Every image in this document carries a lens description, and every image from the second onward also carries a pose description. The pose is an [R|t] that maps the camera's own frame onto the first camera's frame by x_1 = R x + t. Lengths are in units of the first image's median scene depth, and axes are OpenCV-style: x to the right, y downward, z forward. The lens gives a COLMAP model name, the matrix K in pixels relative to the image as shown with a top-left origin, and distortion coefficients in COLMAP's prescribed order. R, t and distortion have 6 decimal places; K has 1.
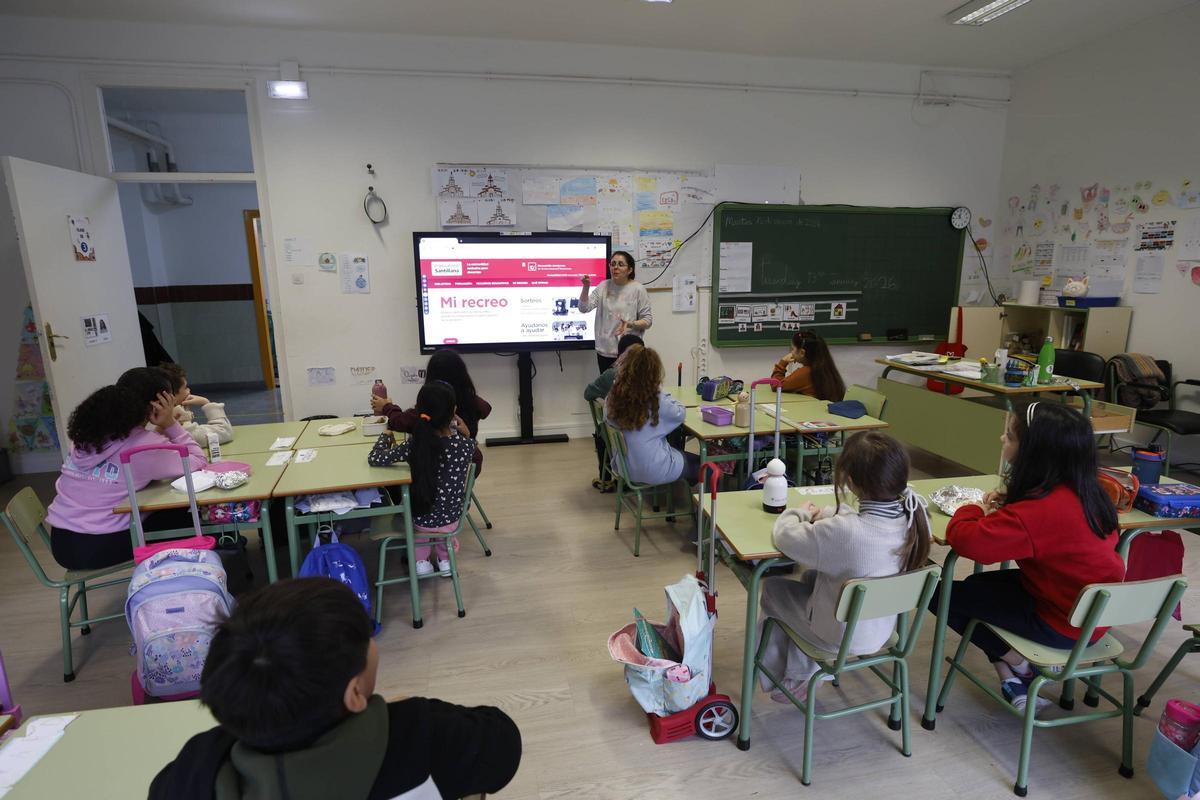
lens RADIAL K [[608.3, 0, 591.1], [0, 608.3, 397.6], [0, 0, 1]] dist [-0.030428, 0.001985]
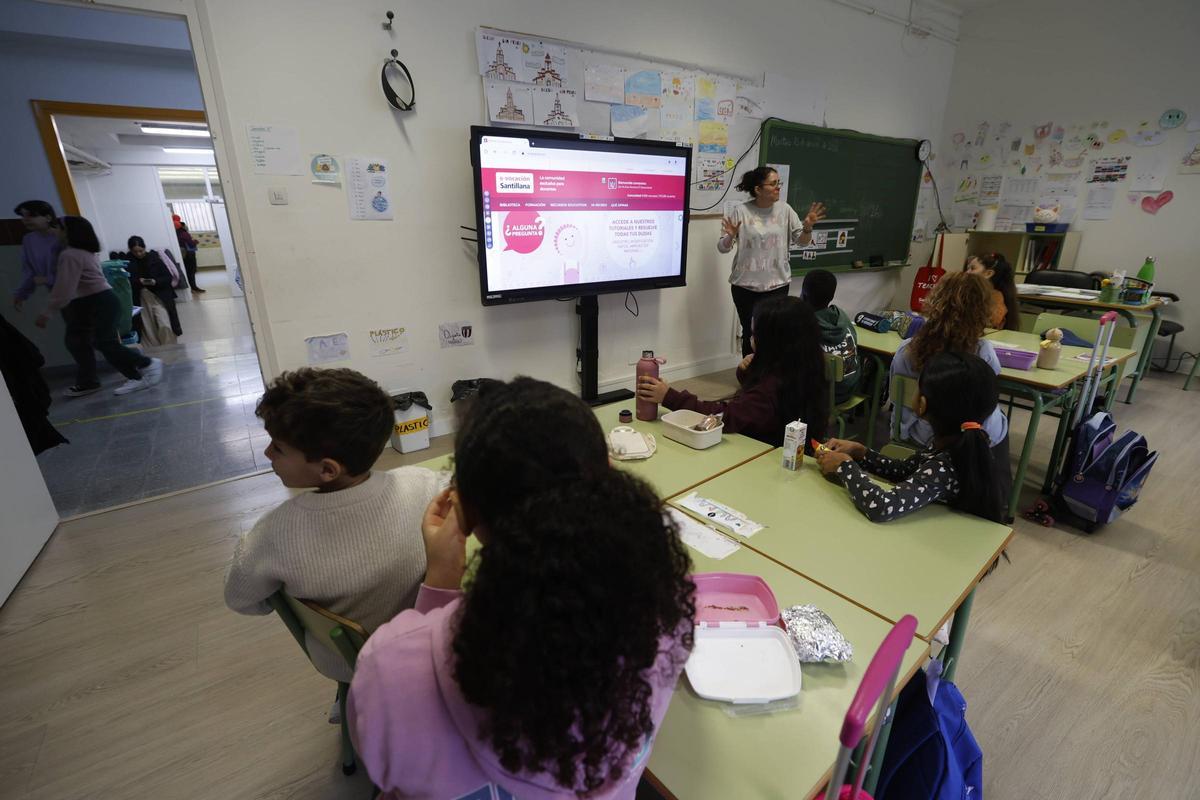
lens RADIAL K [[545.1, 0, 604.8], [0, 545.1, 398.6], [0, 0, 1]] dist [-0.043945, 0.011614]
pose [[0.922697, -0.122748, 0.365463, -0.388143], [0.075160, 0.987044, 0.141761, -0.041729], [-0.378129, -0.103334, 0.919968, 0.329902]]
